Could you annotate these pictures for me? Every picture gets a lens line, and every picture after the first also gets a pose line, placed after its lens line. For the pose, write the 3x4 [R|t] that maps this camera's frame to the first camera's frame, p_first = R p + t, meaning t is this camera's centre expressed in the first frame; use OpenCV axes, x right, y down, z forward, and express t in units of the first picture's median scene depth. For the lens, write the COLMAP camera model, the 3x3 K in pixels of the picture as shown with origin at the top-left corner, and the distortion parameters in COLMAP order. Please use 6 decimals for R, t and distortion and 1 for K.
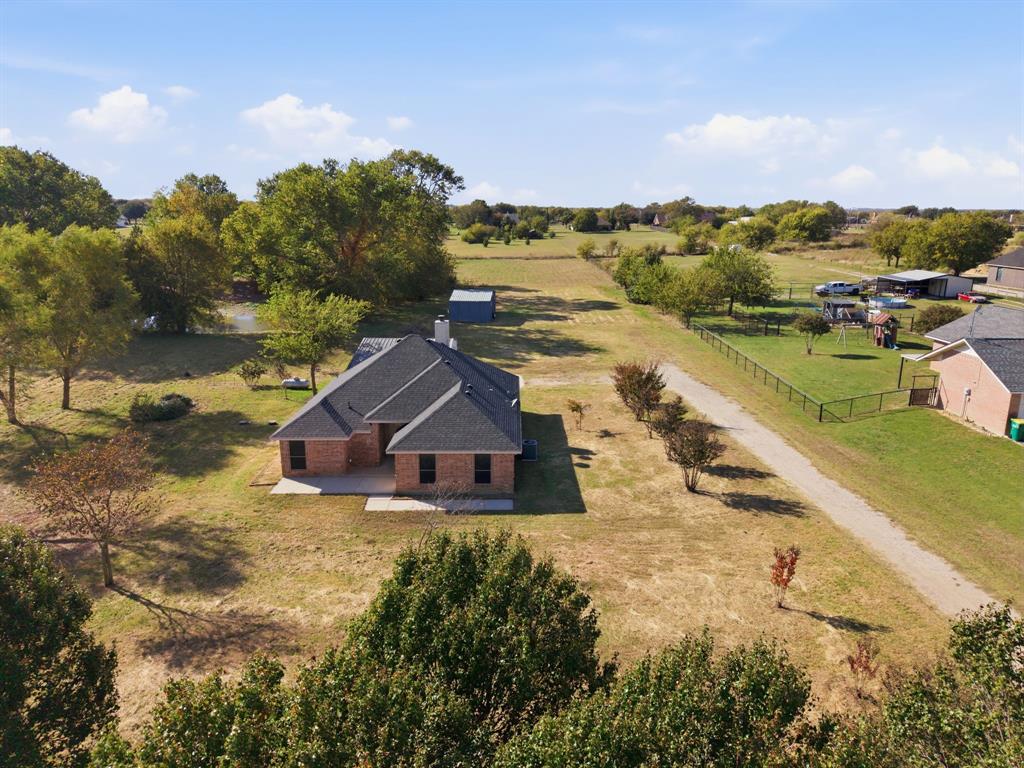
lens RADIAL K [[671.4, 0, 512.0], [0, 671.4, 384.0], [0, 0, 1]] dist [0.048767, -0.060452]
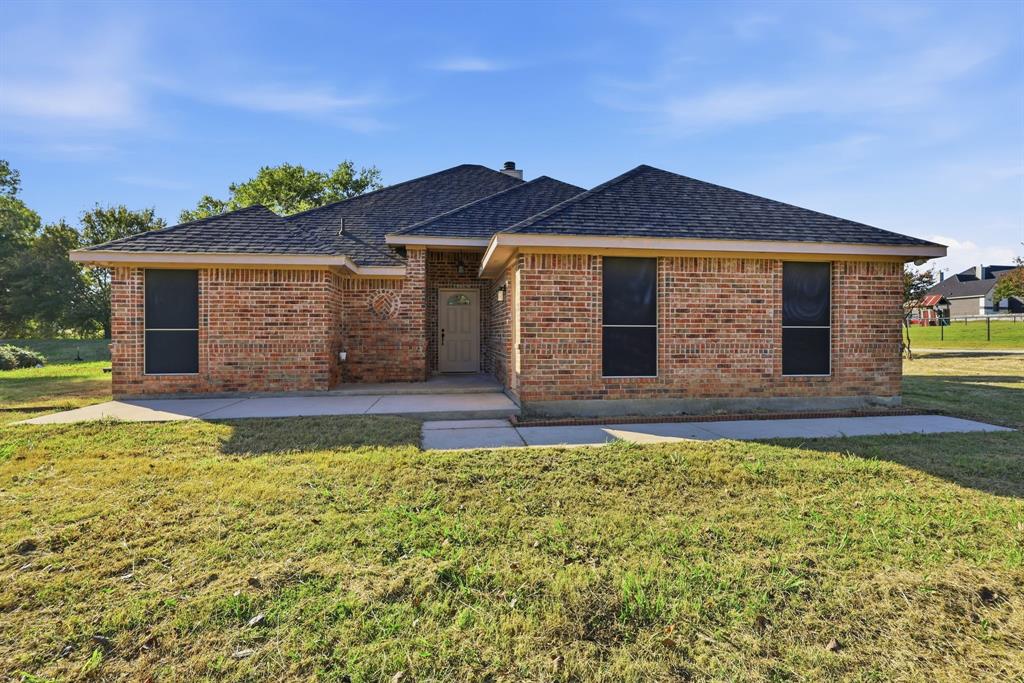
lens RADIAL K [[500.1, 0, 512.0], [0, 500.1, 341.5], [0, 0, 1]] dist [0.000964, 0.000112]
pose [[0.991575, -0.000493, 0.129532, -0.183217], [0.031090, 0.971668, -0.234294, 0.165537], [-0.125747, 0.236348, 0.963498, 0.725728]]
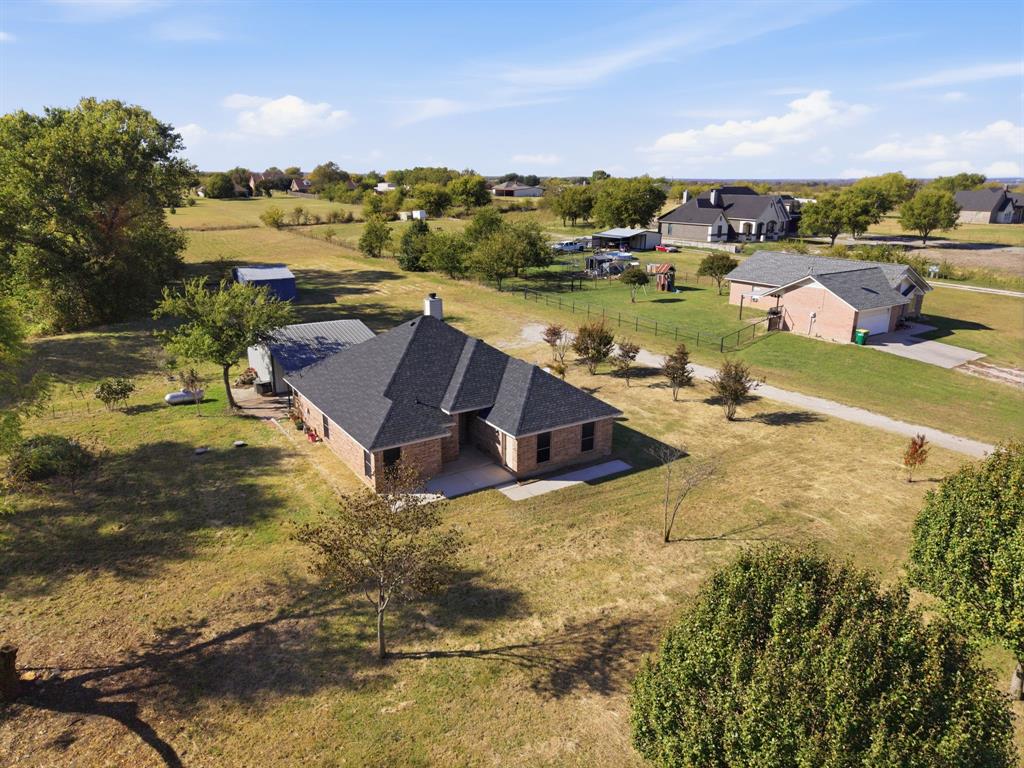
lens RADIAL K [[671.4, 0, 512.0], [0, 671.4, 384.0], [0, 0, 1]] dist [0.048767, -0.060452]
pose [[0.843370, -0.154892, 0.514524, -0.587532], [0.130386, 0.987925, 0.083685, -0.046753], [-0.521273, -0.003491, 0.853383, 0.174389]]
